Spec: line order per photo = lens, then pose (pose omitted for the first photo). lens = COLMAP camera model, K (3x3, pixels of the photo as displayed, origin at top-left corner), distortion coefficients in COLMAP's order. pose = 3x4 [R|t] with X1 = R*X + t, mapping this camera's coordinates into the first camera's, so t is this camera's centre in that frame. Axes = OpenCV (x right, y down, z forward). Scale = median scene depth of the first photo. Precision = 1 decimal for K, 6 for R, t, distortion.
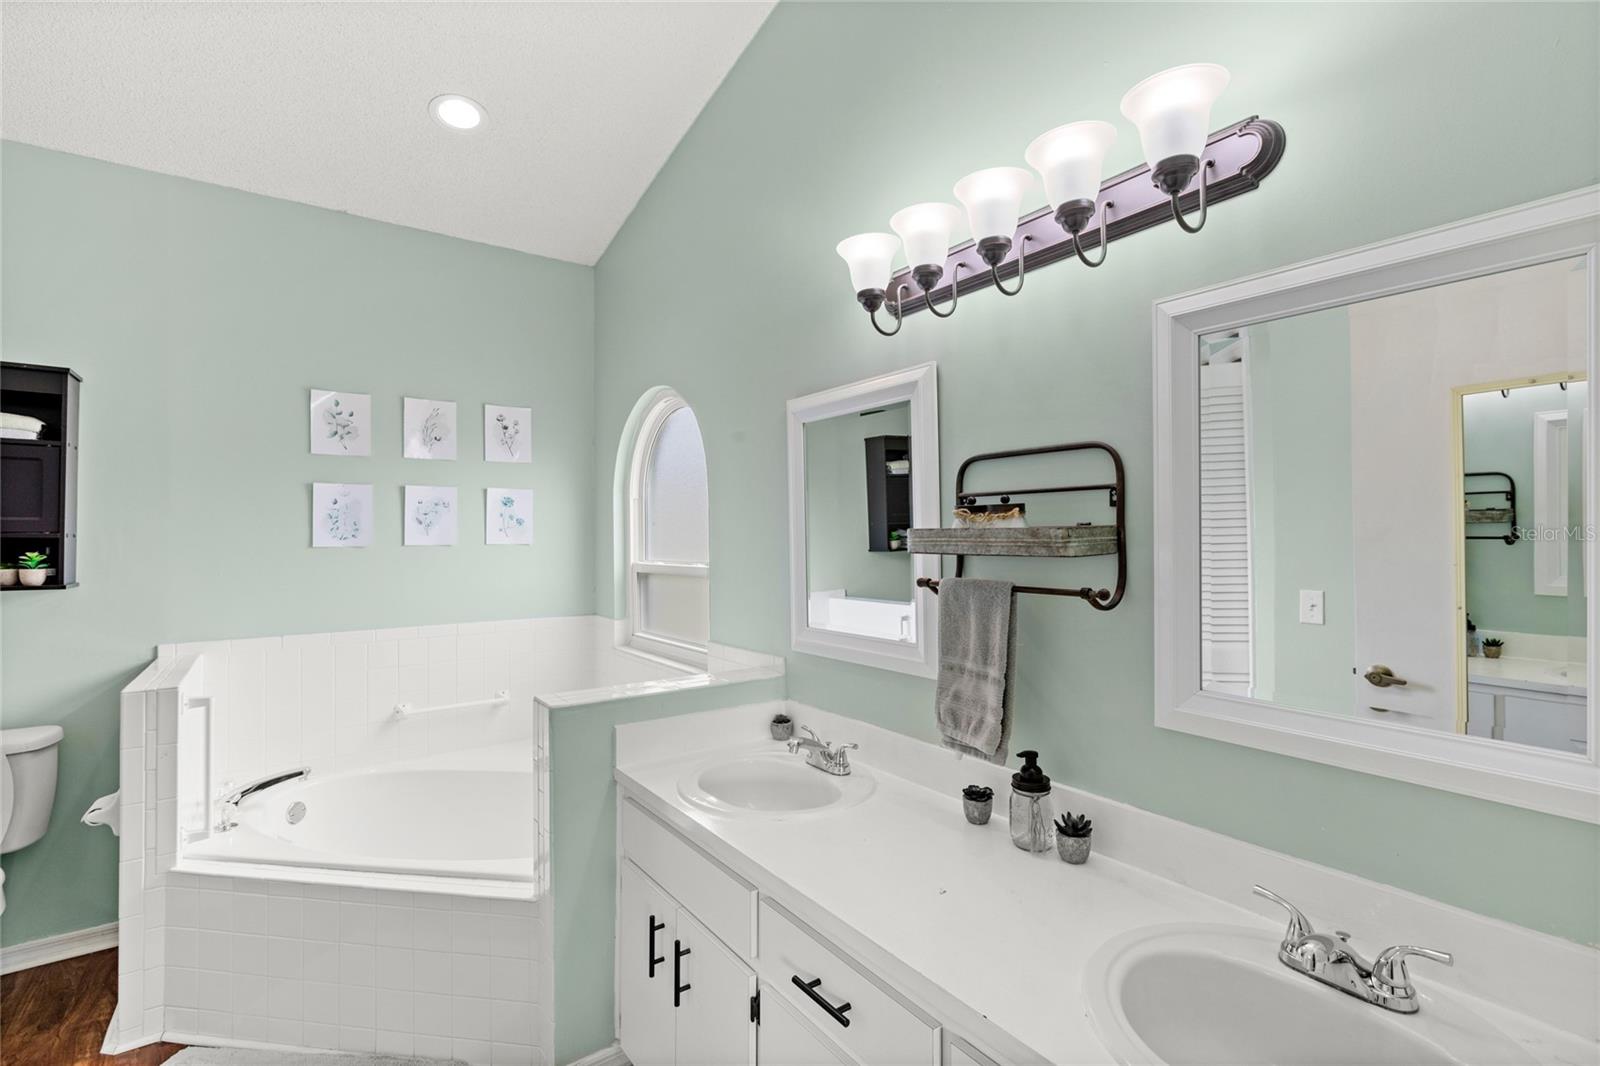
lens RADIAL K [[729.8, 0, 788.2], [0, 729.8, 532.3], [0, 0, 1]] dist [0.001592, -0.000274]
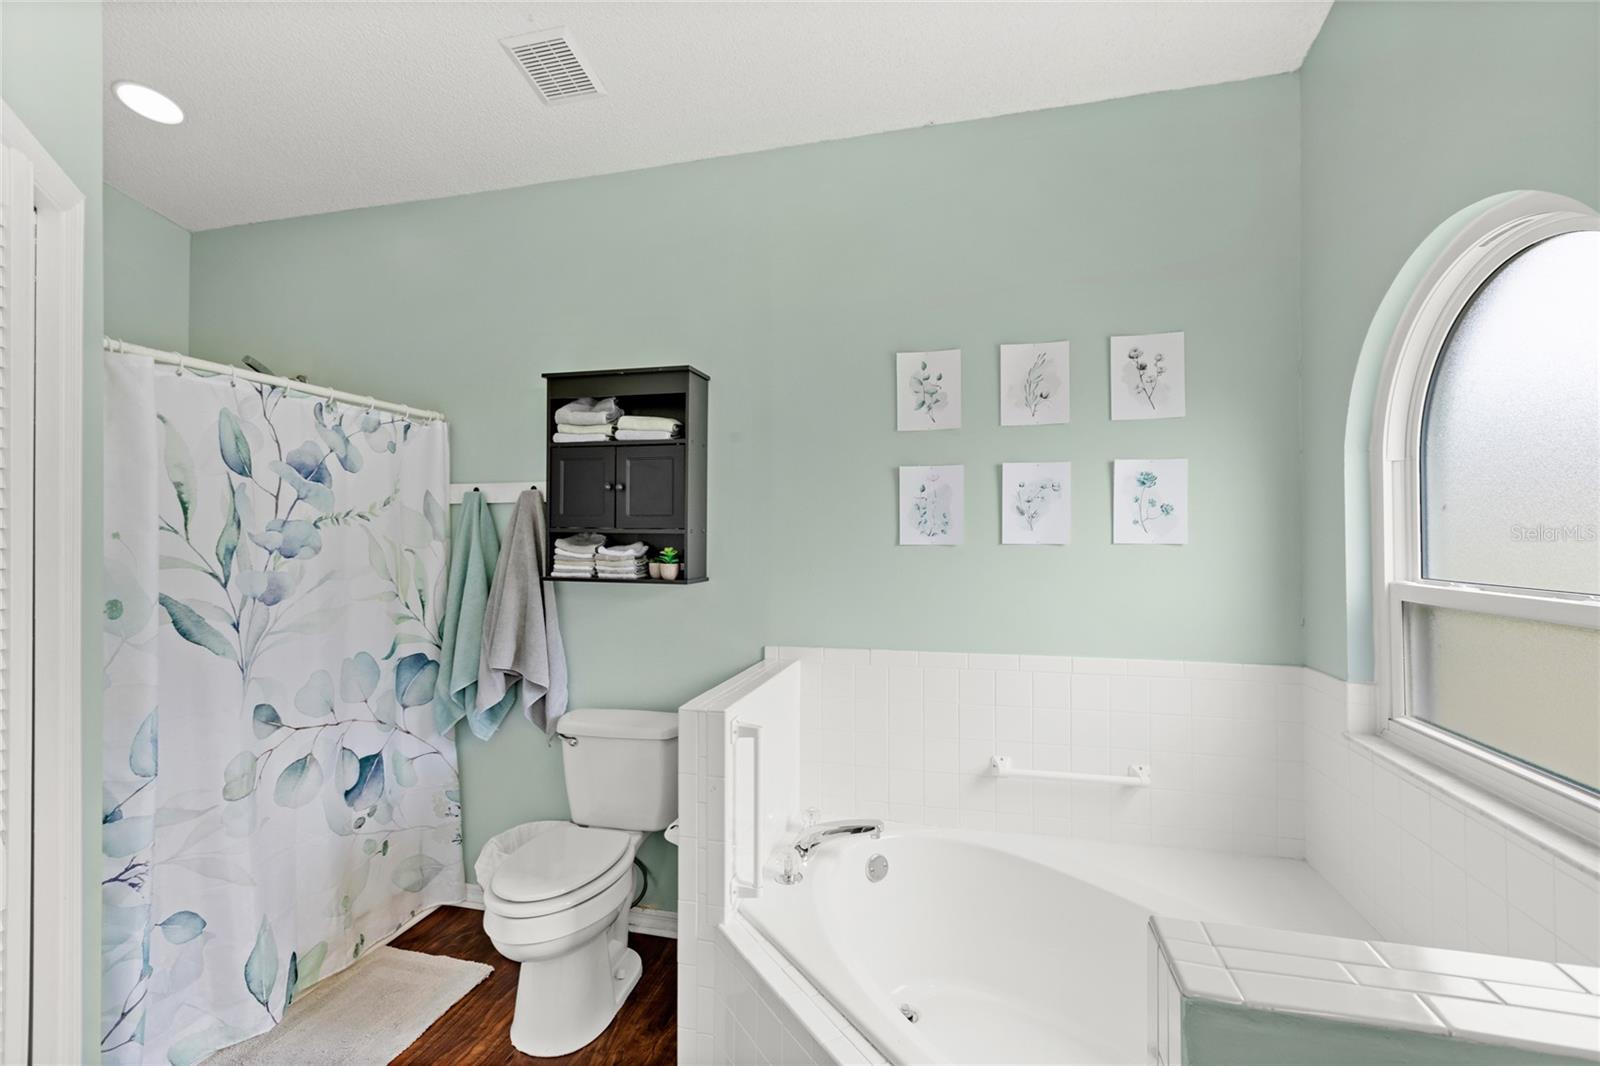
lens RADIAL K [[729.8, 0, 791.6], [0, 729.8, 528.6], [0, 0, 1]] dist [0.001592, -0.000274]
pose [[0.651699, -0.002610, -0.758473, -0.102695], [0.004772, 0.999988, 0.000659, 0.000810], [0.758463, -0.004049, 0.651704, 0.359832]]
